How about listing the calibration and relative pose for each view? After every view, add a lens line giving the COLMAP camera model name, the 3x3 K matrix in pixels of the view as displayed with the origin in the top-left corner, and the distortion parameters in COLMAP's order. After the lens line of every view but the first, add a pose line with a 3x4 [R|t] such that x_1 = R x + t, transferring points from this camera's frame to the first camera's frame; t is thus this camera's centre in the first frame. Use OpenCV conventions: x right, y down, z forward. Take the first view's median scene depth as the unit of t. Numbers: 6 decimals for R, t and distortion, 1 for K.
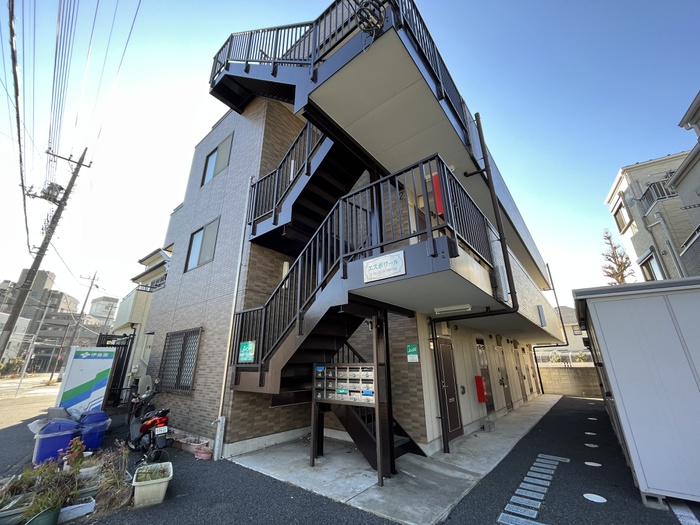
lens RADIAL K [[283.9, 0, 350.0], [0, 283.9, 262.5], [0, 0, 1]] dist [0.000797, 0.000138]
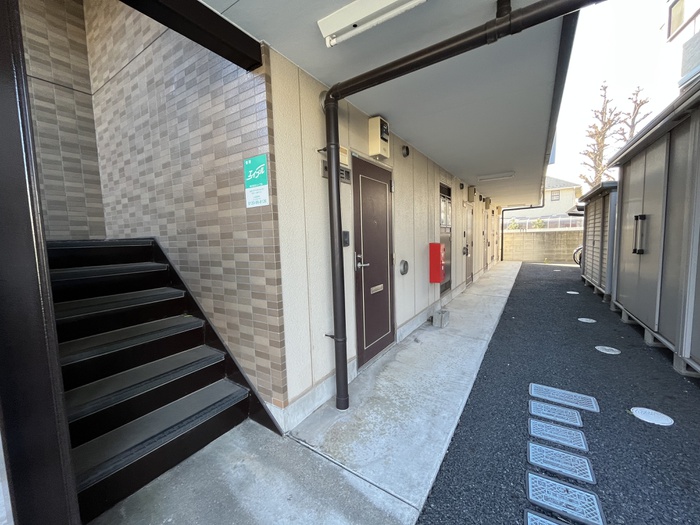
lens RADIAL K [[283.9, 0, 350.0], [0, 283.9, 262.5], [0, 0, 1]] dist [0.000797, 0.000138]
pose [[0.993686, -0.033018, 0.107232, 0.221042], [-0.015041, 0.907890, 0.418938, 0.201084], [-0.111187, -0.417905, 0.901661, 0.492830]]
